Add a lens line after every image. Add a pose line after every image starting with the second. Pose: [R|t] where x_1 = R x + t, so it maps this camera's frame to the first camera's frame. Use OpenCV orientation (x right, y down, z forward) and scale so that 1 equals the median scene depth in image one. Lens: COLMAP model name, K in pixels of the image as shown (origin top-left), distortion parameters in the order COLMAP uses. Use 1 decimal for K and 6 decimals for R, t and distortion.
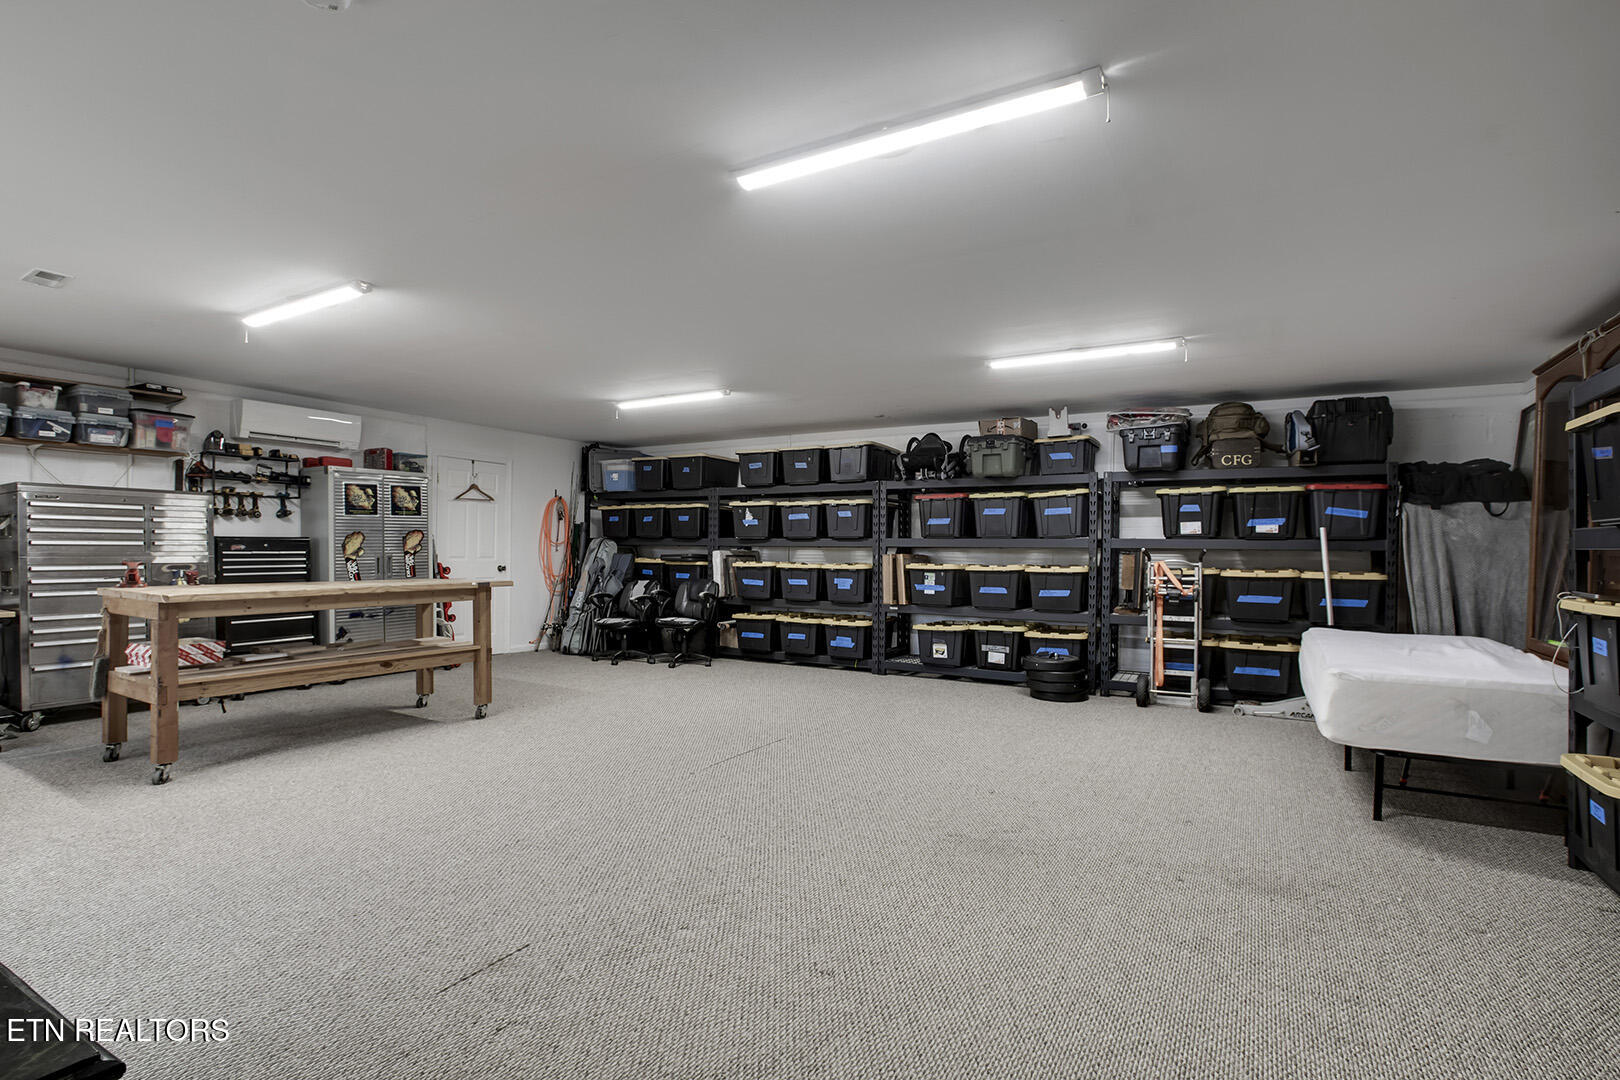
lens RADIAL K [[785.2, 0, 807.1], [0, 785.2, 545.5], [0, 0, 1]] dist [-0.023149, -0.000118]
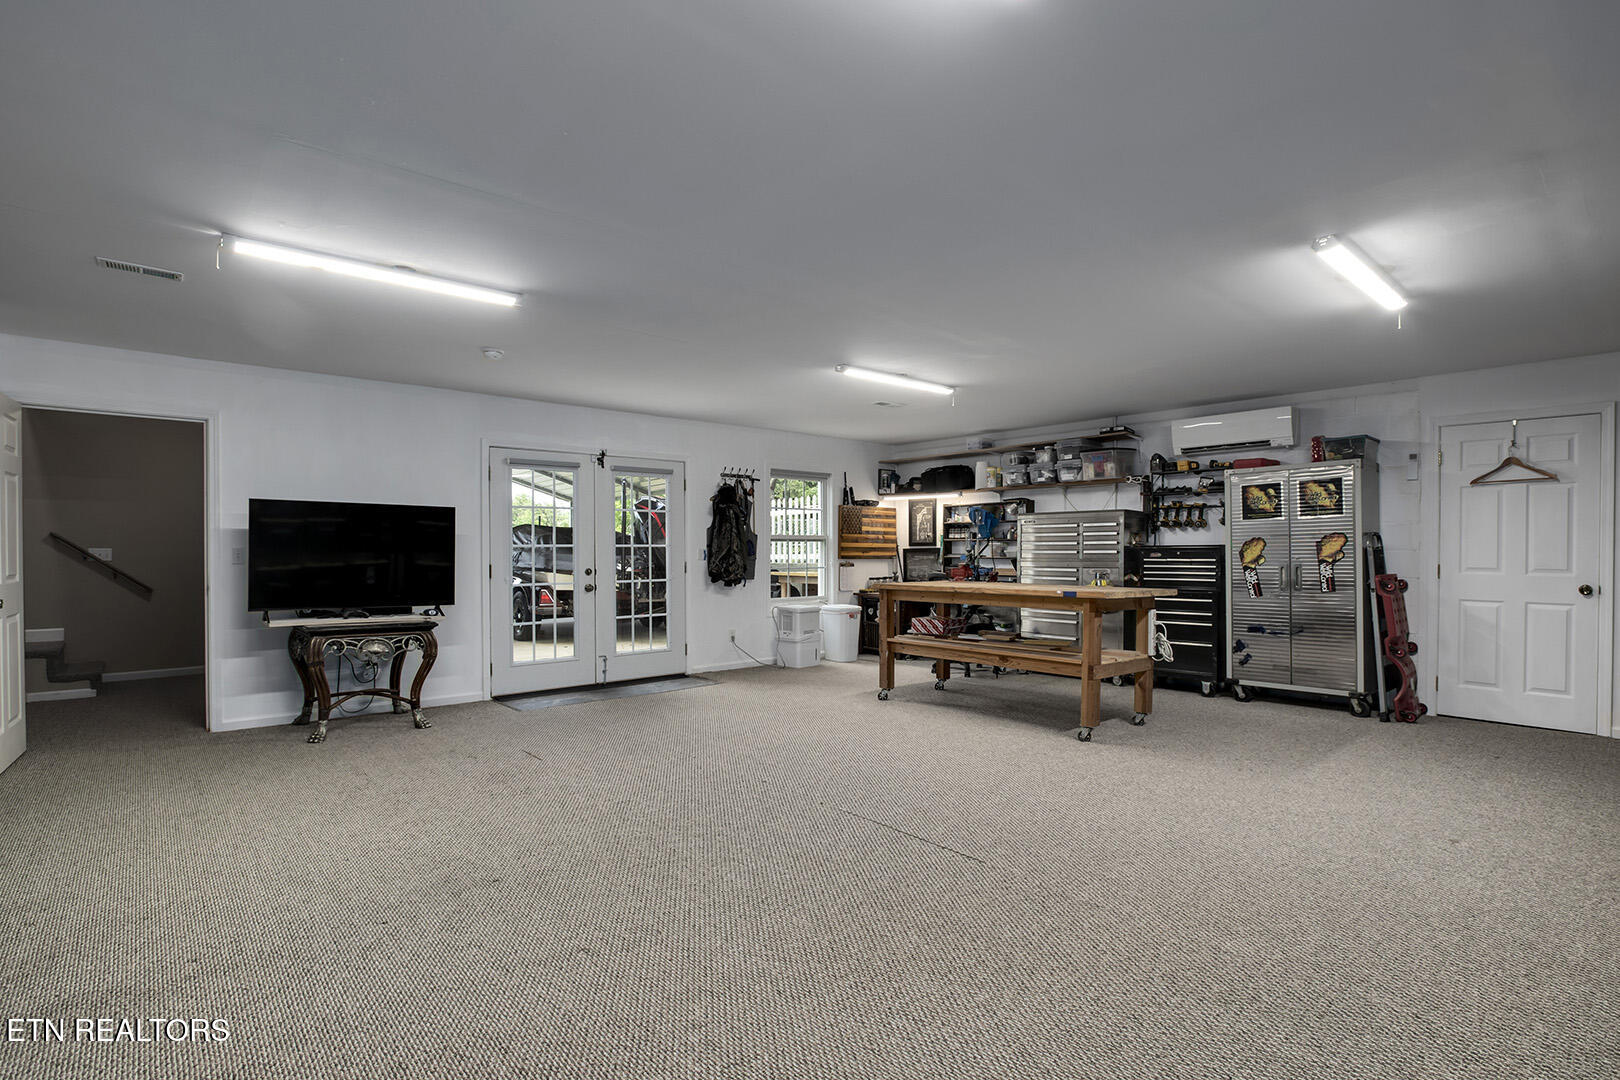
lens RADIAL K [[785.2, 0, 807.8], [0, 785.2, 548.5], [0, 0, 1]] dist [-0.023149, -0.000118]
pose [[-0.322269, -0.010872, -0.946586, 0.455641], [0.001883, 0.999925, -0.012126, 0.004796], [0.946646, -0.005691, -0.322224, 0.805751]]
